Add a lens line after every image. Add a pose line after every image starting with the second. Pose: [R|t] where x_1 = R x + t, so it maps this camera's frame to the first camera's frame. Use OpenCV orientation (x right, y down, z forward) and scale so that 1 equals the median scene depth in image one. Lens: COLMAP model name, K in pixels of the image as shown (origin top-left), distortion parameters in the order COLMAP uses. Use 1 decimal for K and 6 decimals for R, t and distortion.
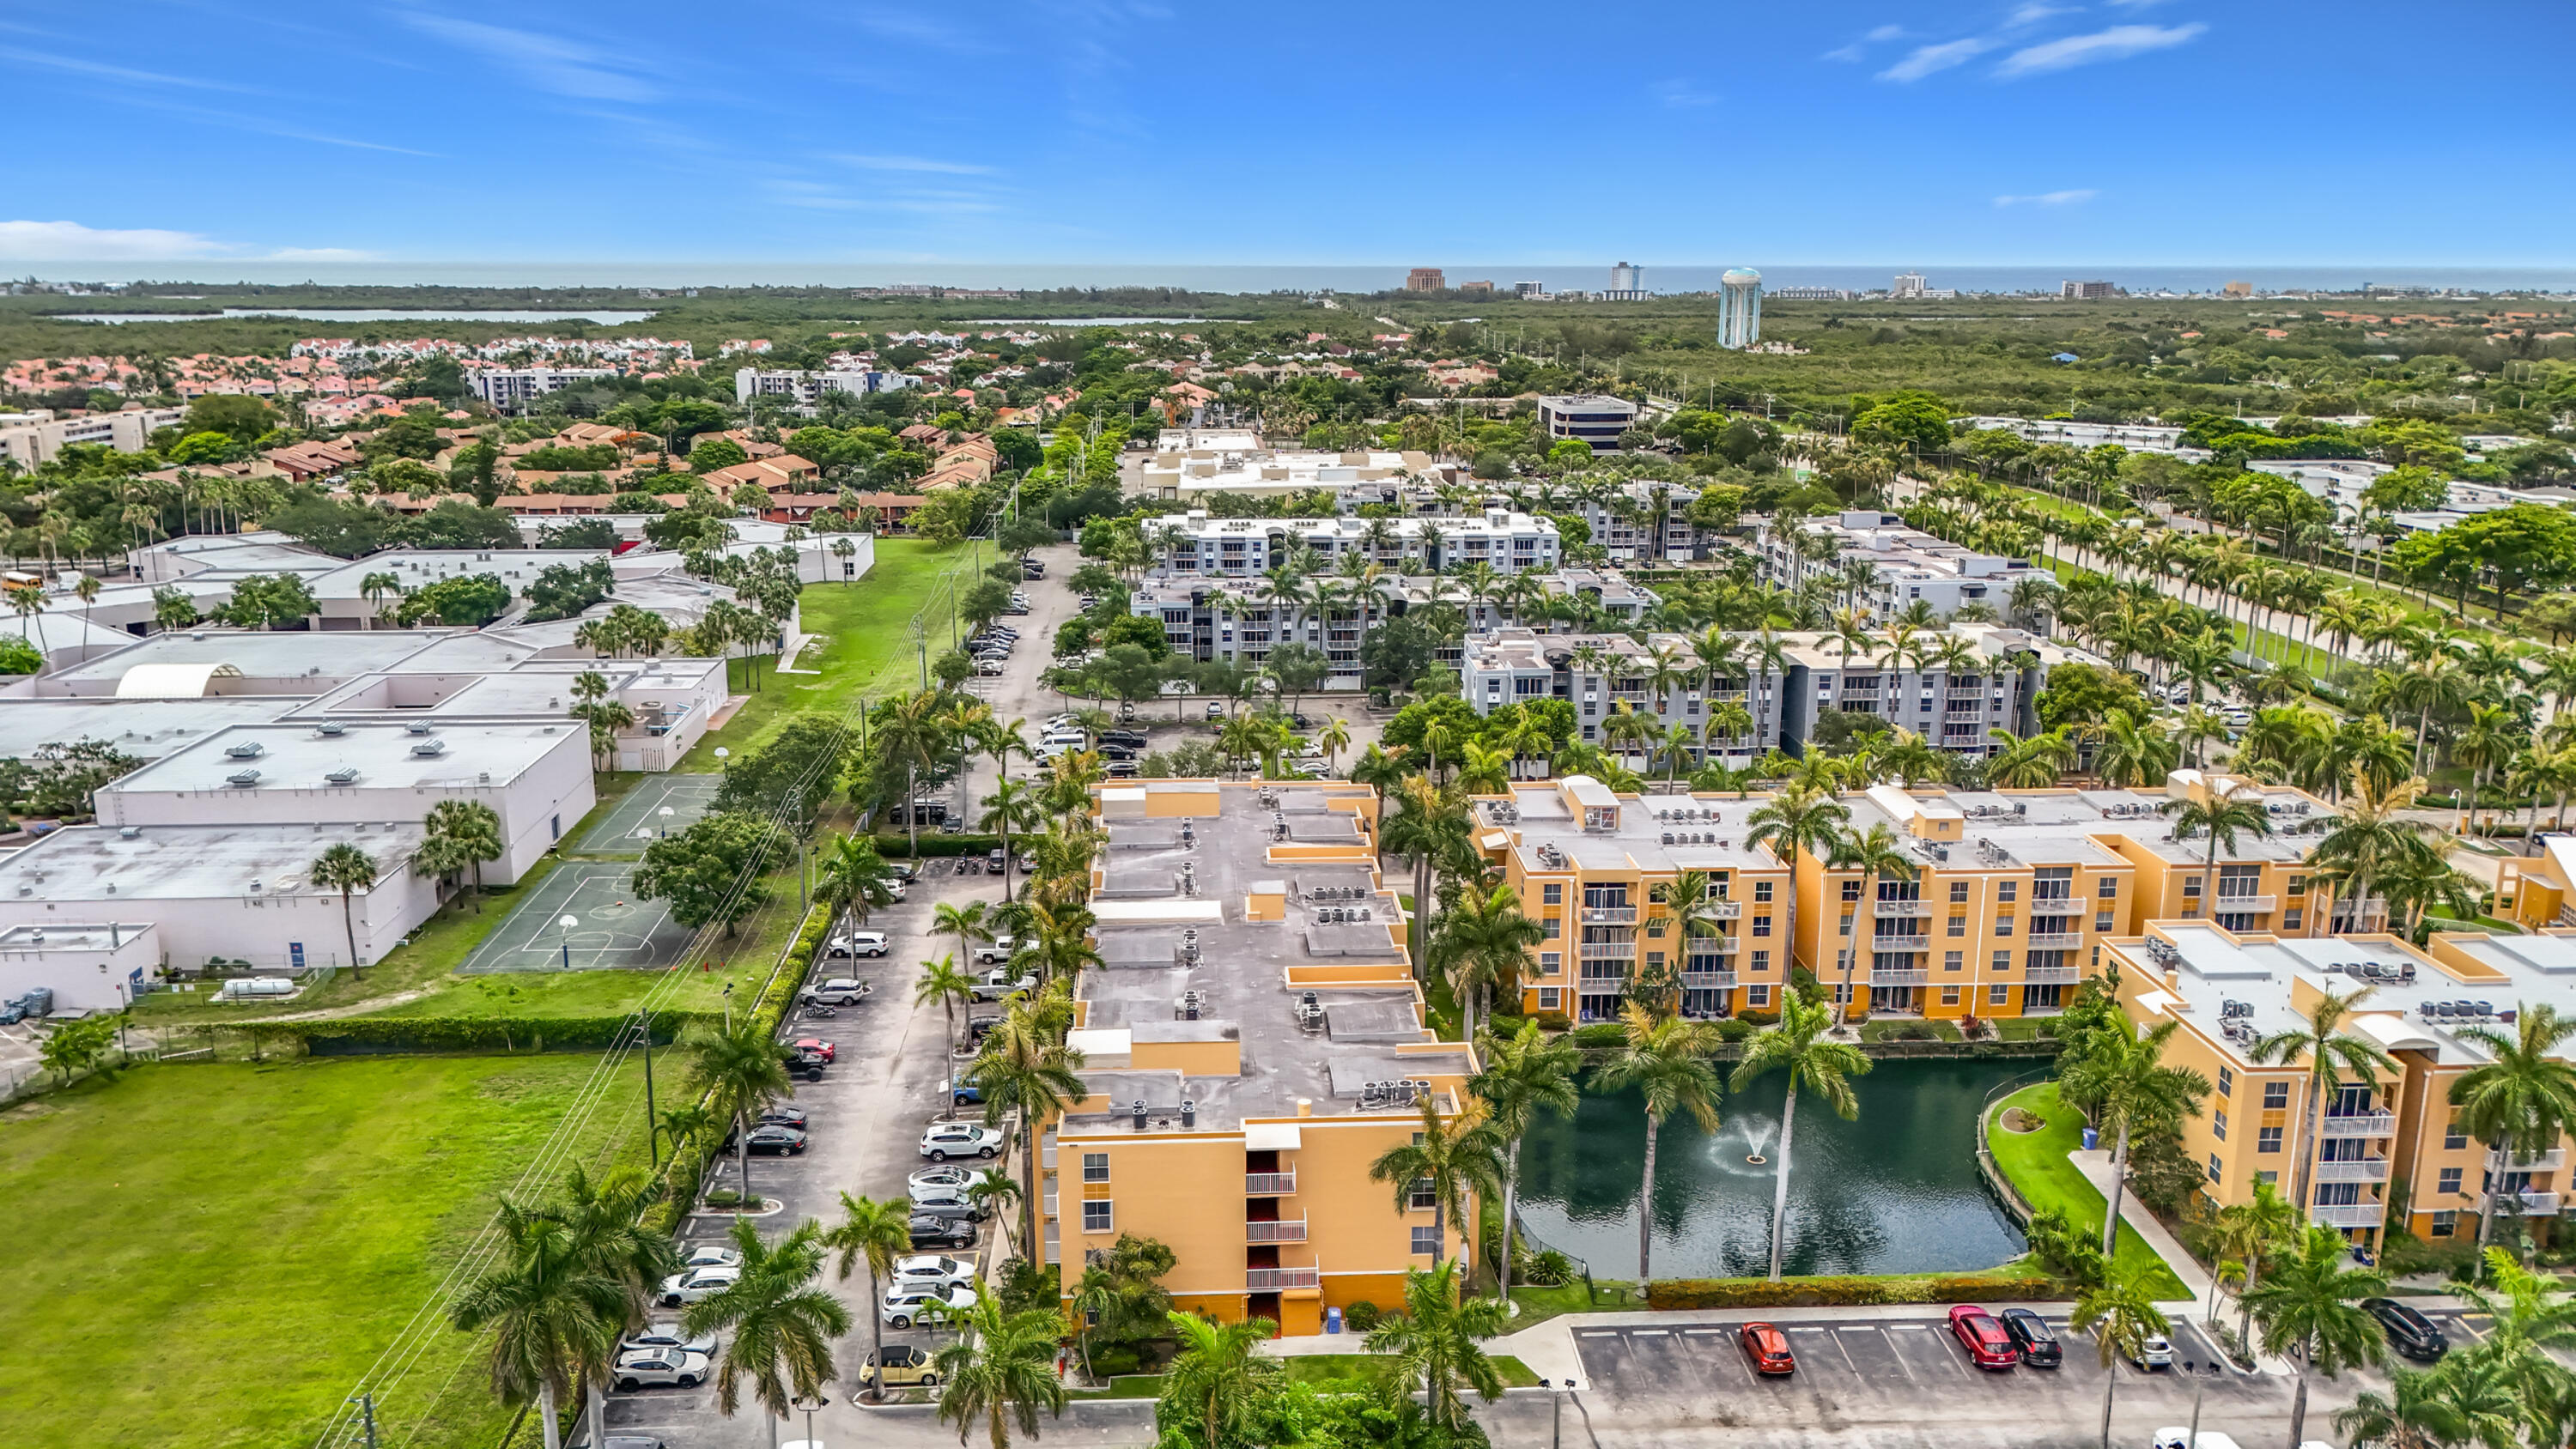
lens RADIAL K [[1932.5, 0, 1288.0], [0, 1932.5, 724.5], [0, 0, 1]] dist [0.070133, -0.111684]
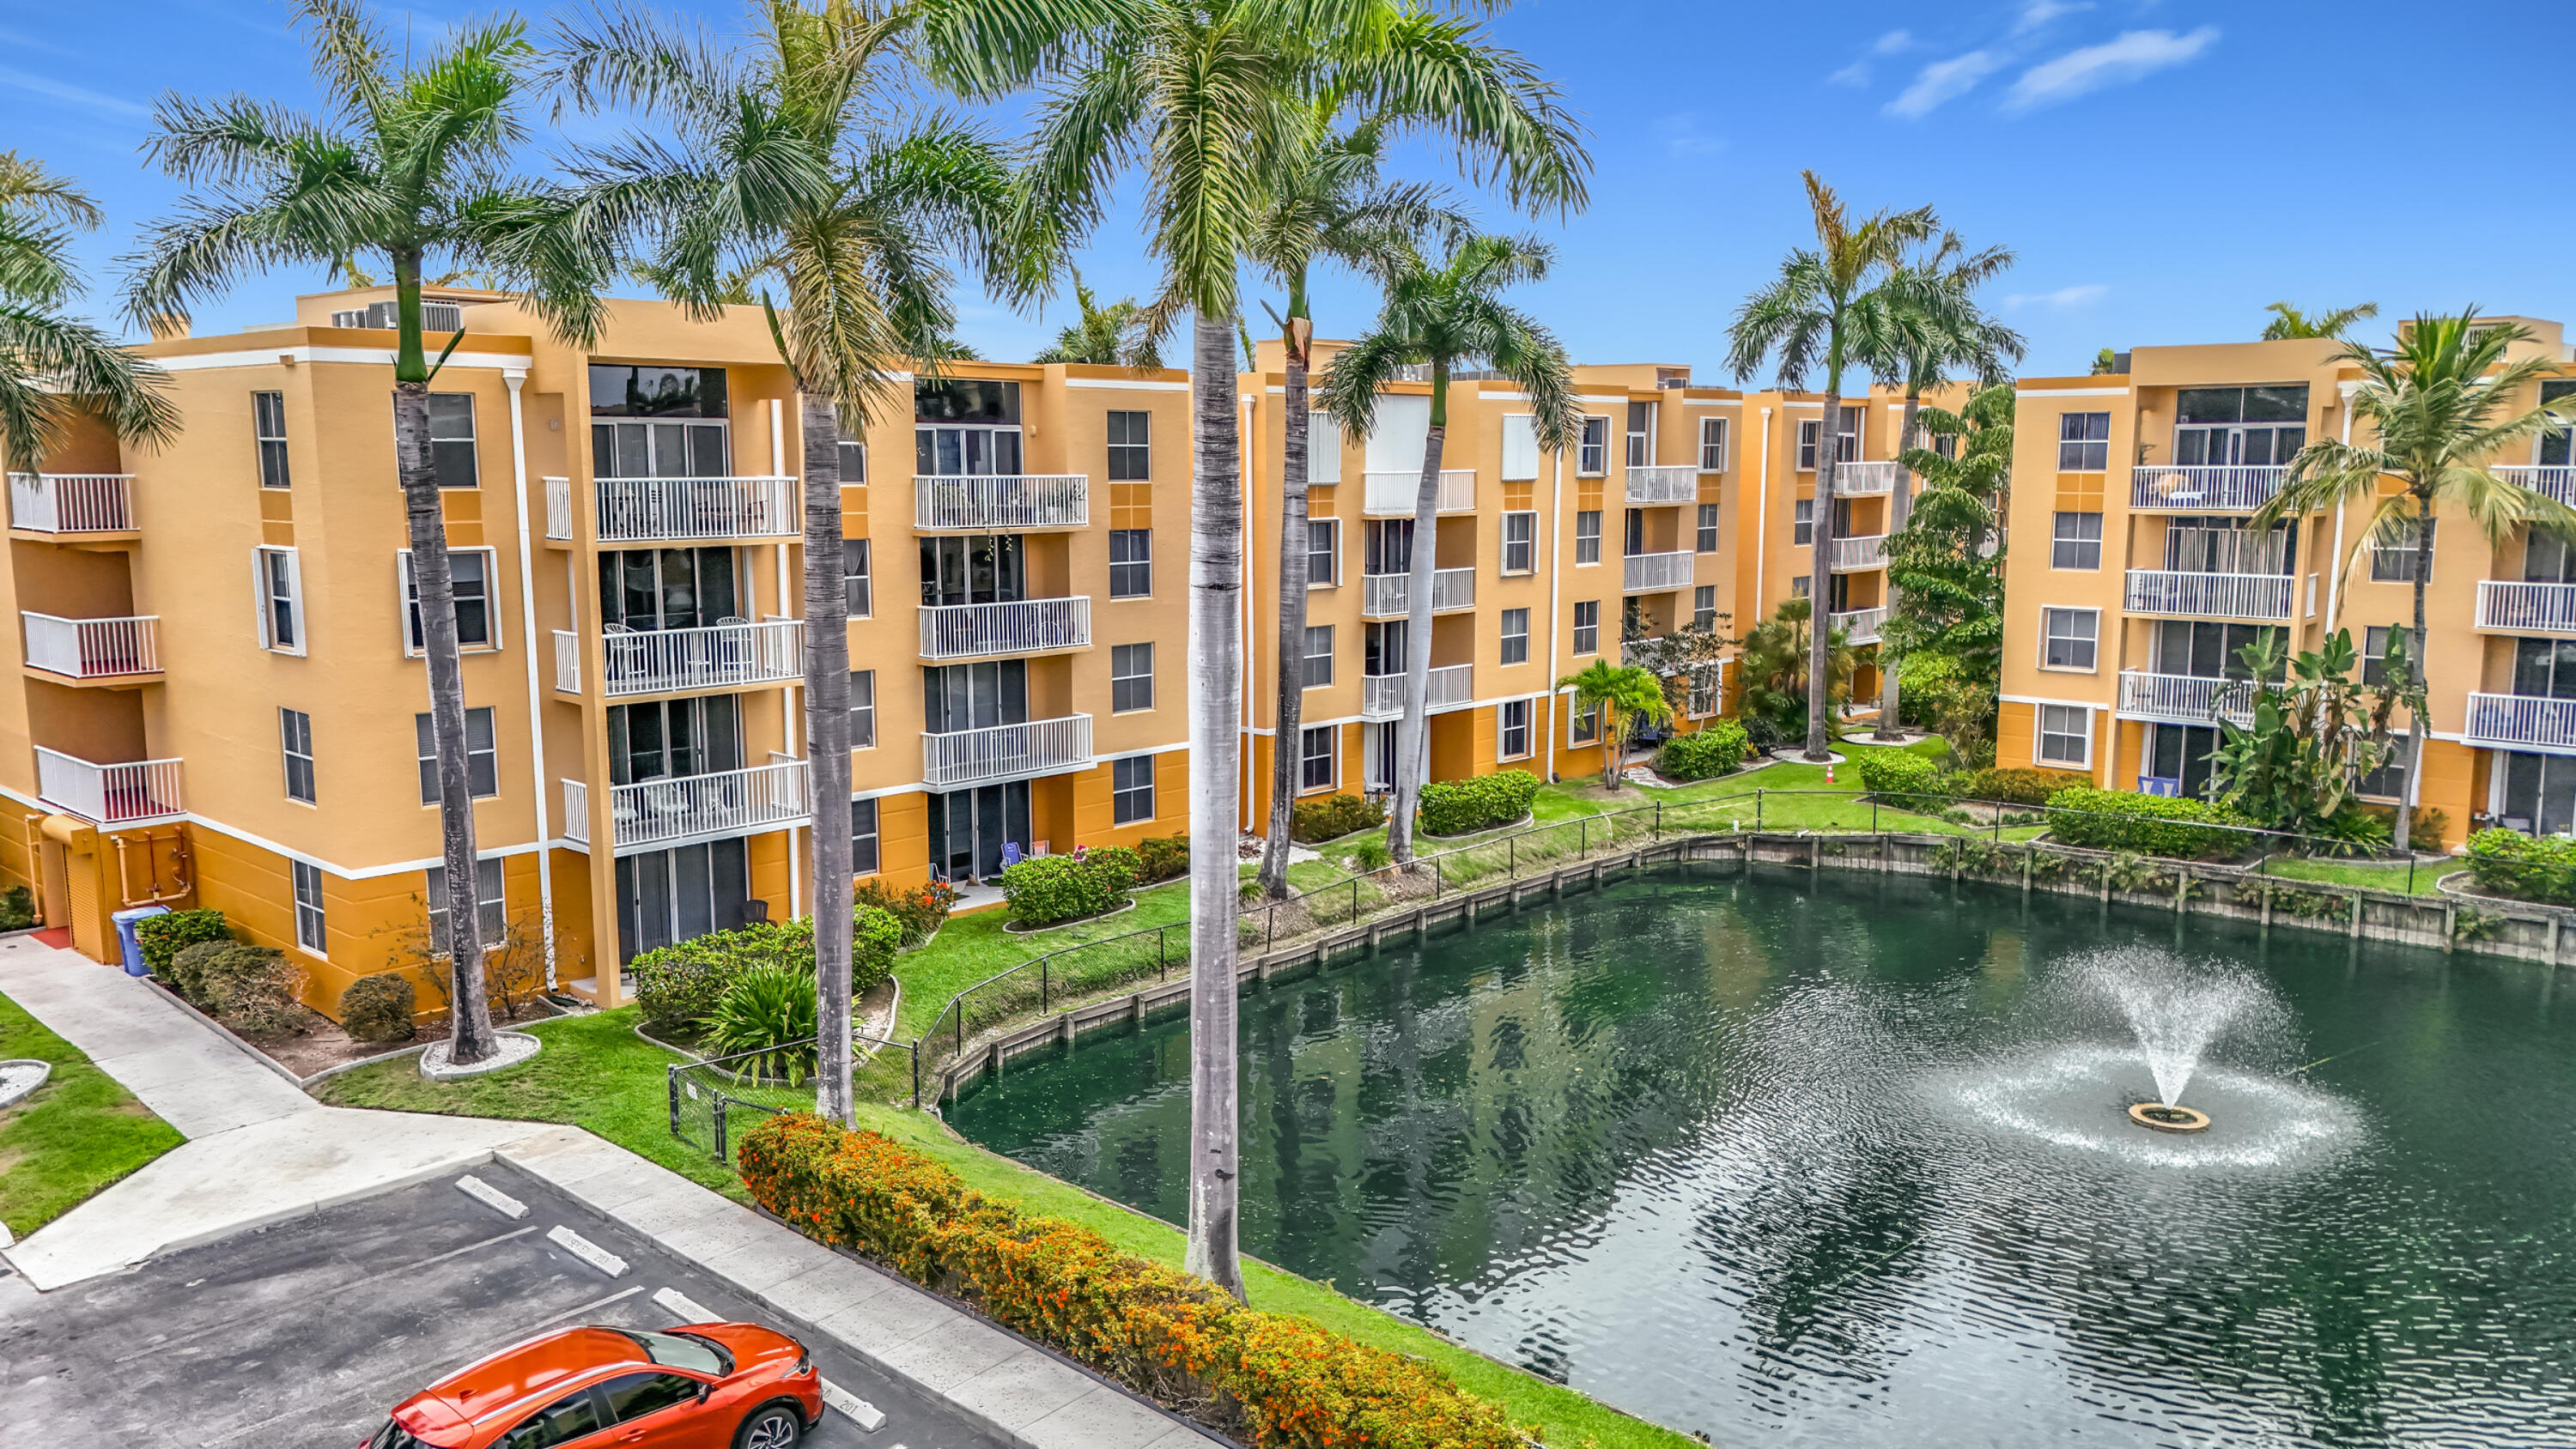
lens RADIAL K [[1910.1, 0, 1315.3], [0, 1910.1, 729.7], [0, 0, 1]] dist [0.046210, -0.001319]
pose [[0.697122, 0.108586, -0.708682, 0.169810], [-0.169640, 0.985378, -0.015891, 0.097300], [0.696594, 0.131299, 0.705349, 0.364381]]
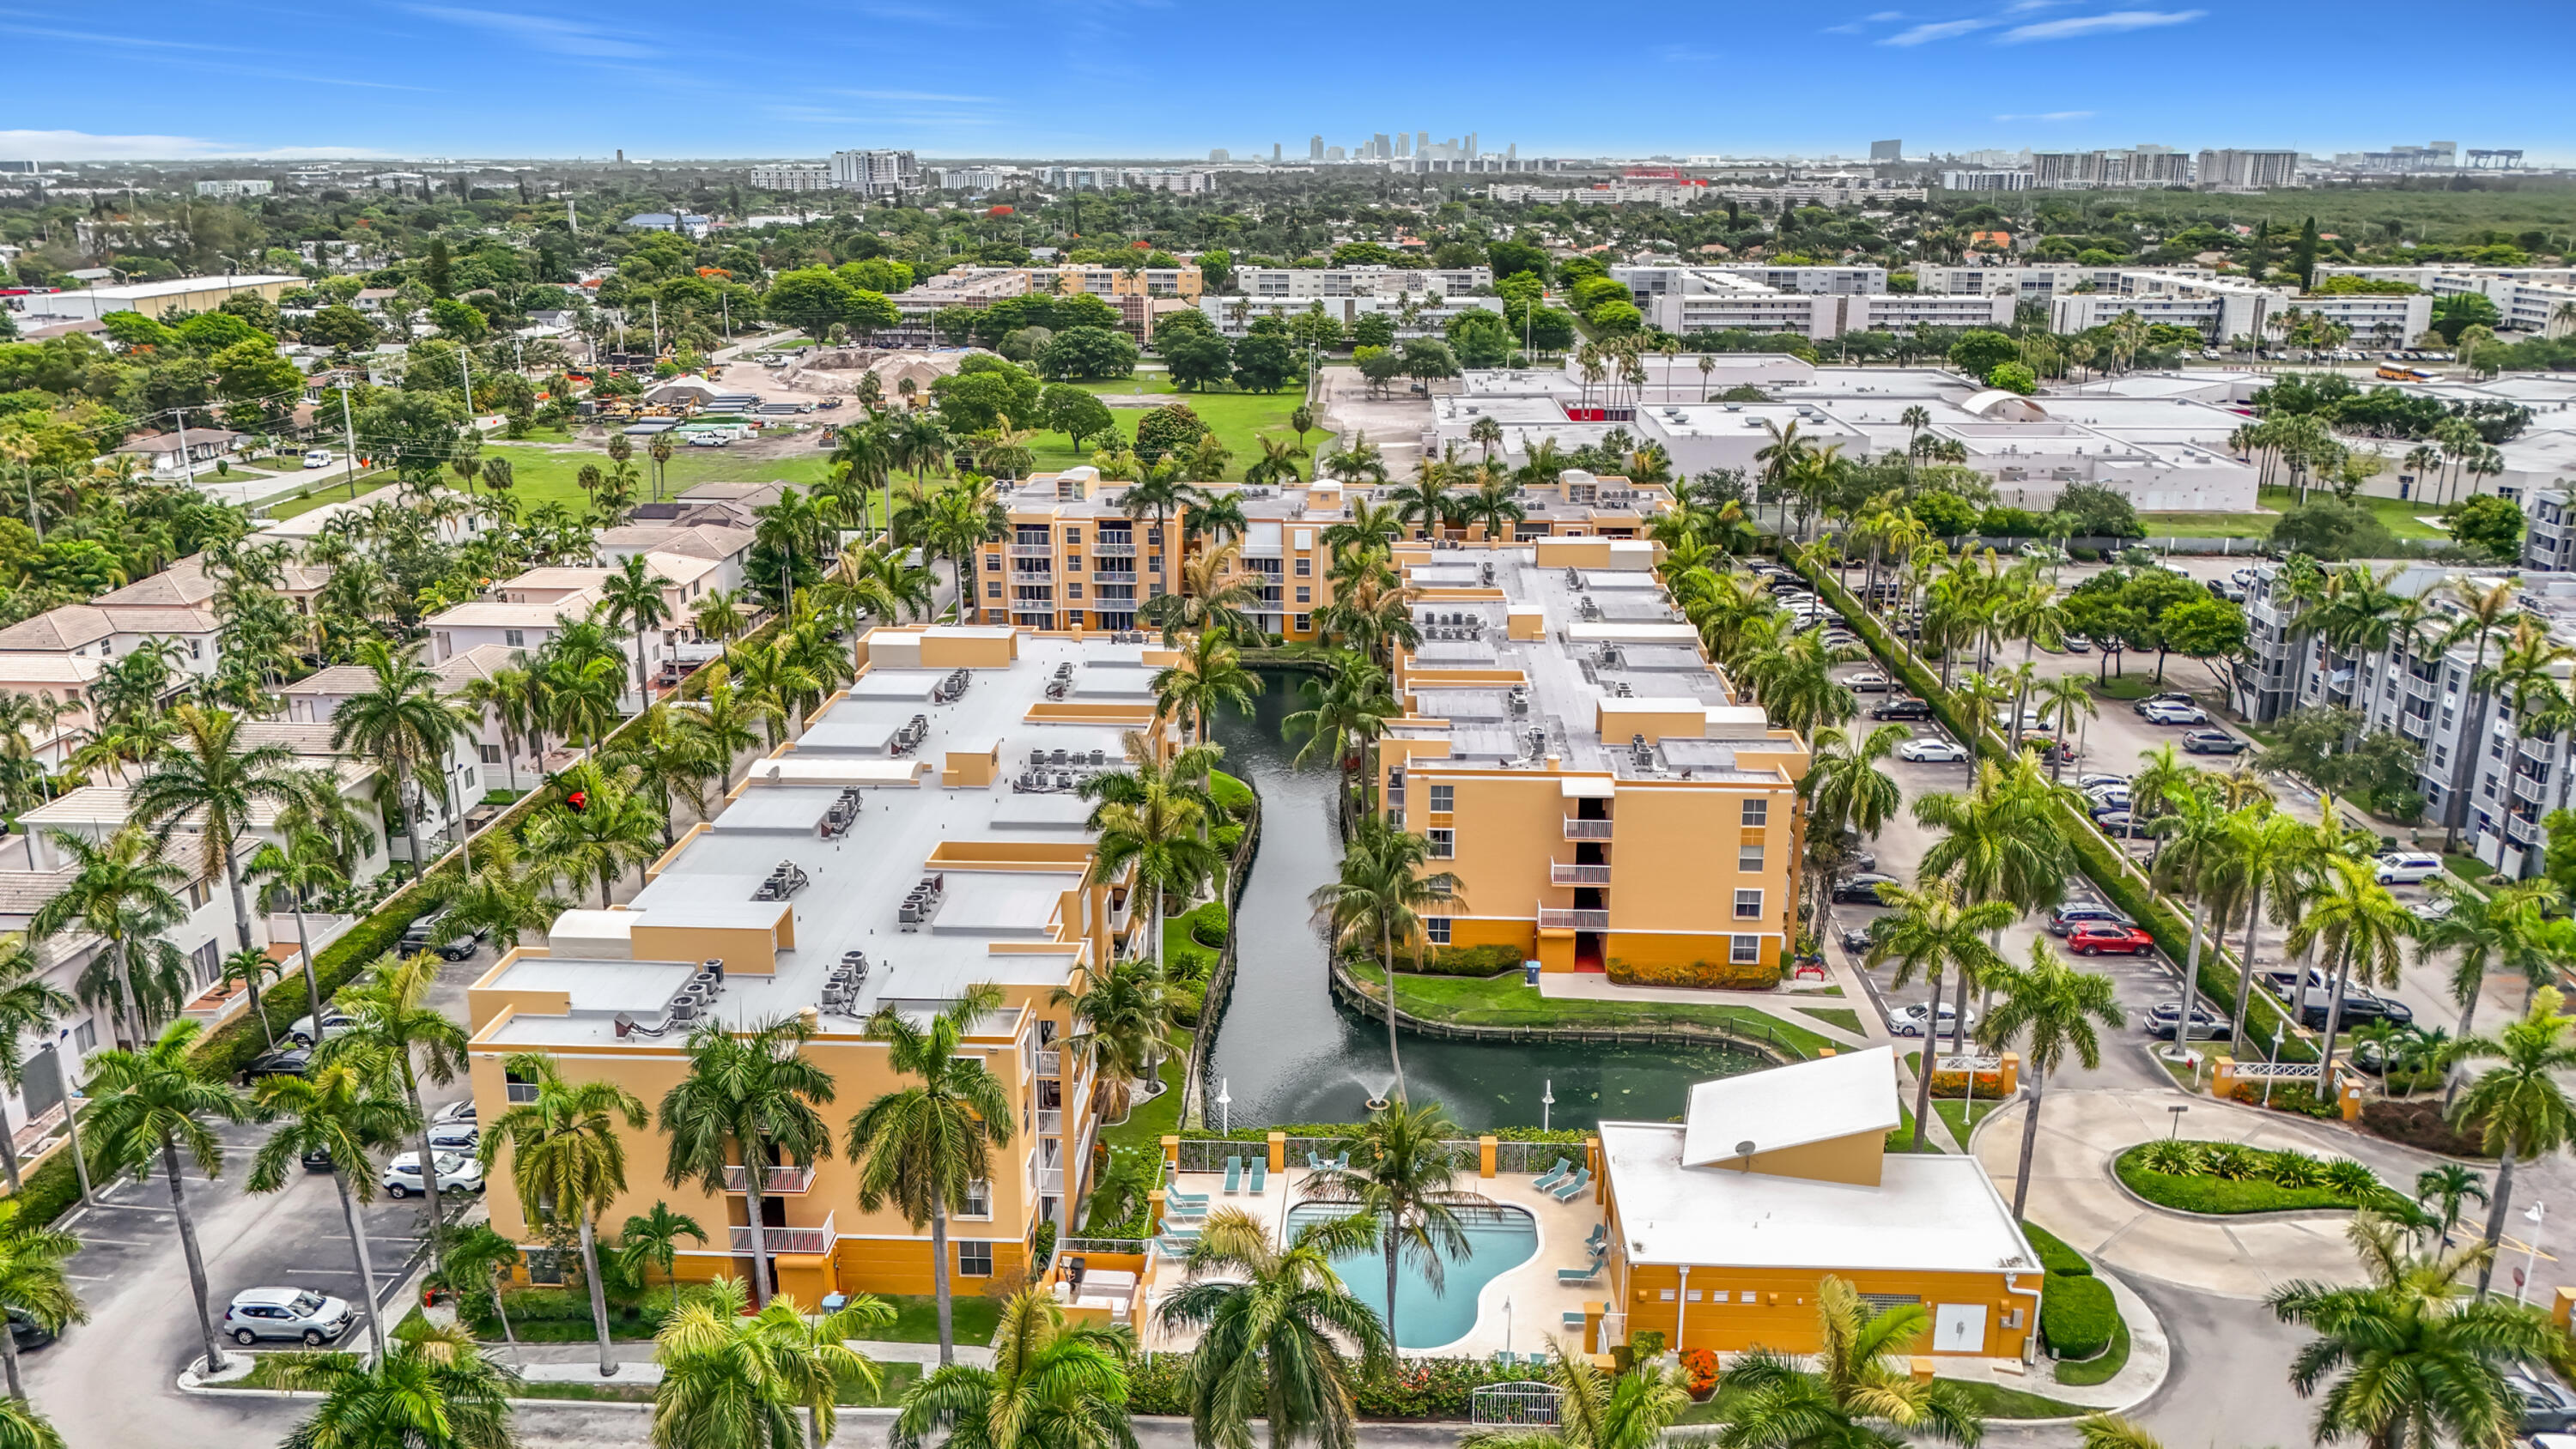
lens RADIAL K [[1907.7, 0, 1288.0], [0, 1907.7, 724.5], [0, 0, 1]] dist [0.034822, -0.062978]
pose [[-0.099586, 0.280211, -0.954759, 0.733737], [-0.231985, 0.926548, 0.296128, -0.086663], [0.967608, 0.250980, -0.027266, 0.558090]]
